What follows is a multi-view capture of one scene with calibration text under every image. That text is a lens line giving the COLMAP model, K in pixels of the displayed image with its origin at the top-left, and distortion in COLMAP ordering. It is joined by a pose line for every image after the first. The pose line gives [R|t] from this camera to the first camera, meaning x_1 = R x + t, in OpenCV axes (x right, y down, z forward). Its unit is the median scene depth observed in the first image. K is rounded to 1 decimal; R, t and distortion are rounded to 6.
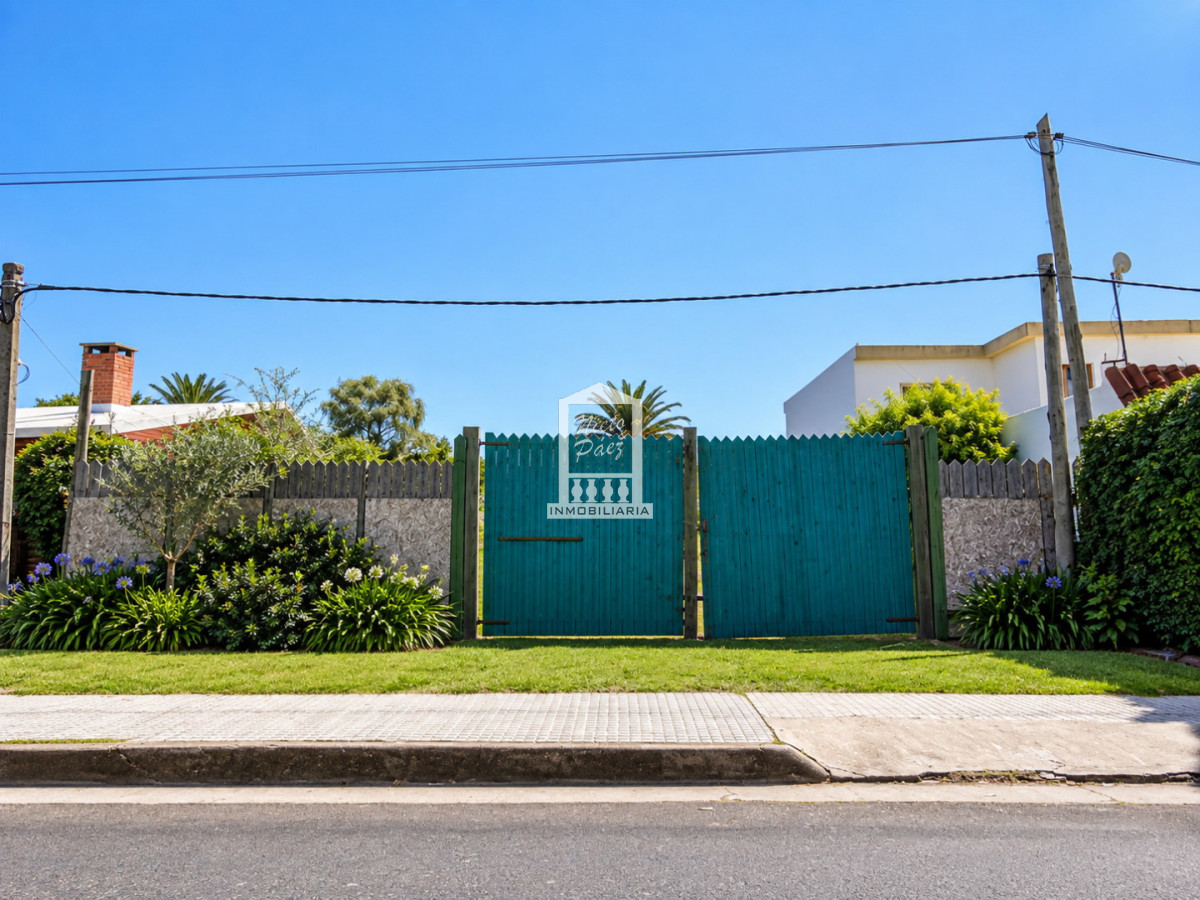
lens RADIAL K [[883.3, 0, 600.0], [0, 883.3, 450.0], [0, 0, 1]] dist [0.063442, -0.038043]
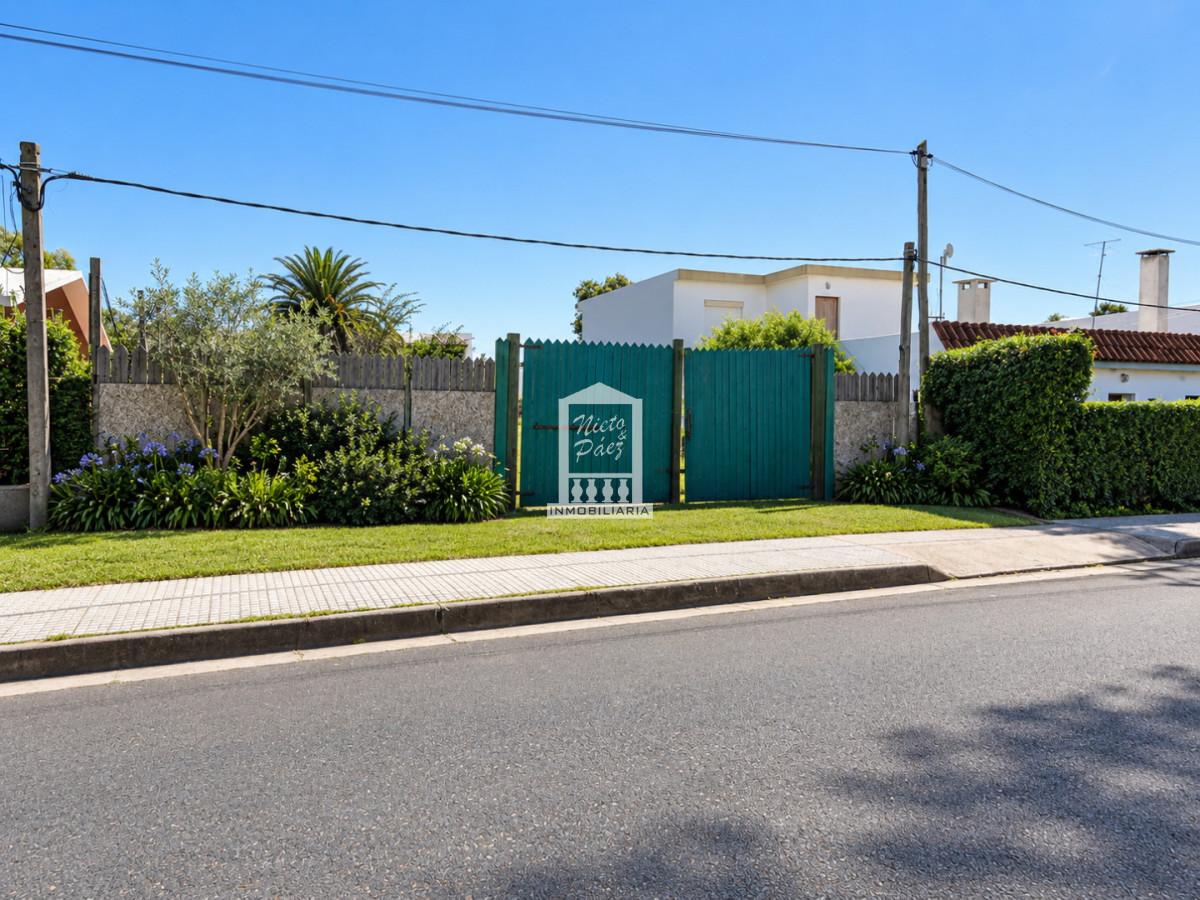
lens RADIAL K [[883.3, 0, 600.0], [0, 883.3, 450.0], [0, 0, 1]] dist [0.063442, -0.038043]
pose [[0.890924, -0.001636, 0.454149, -0.616169], [-0.064278, 0.989473, 0.129662, -0.034309], [-0.449581, -0.144711, 0.881440, -0.104913]]
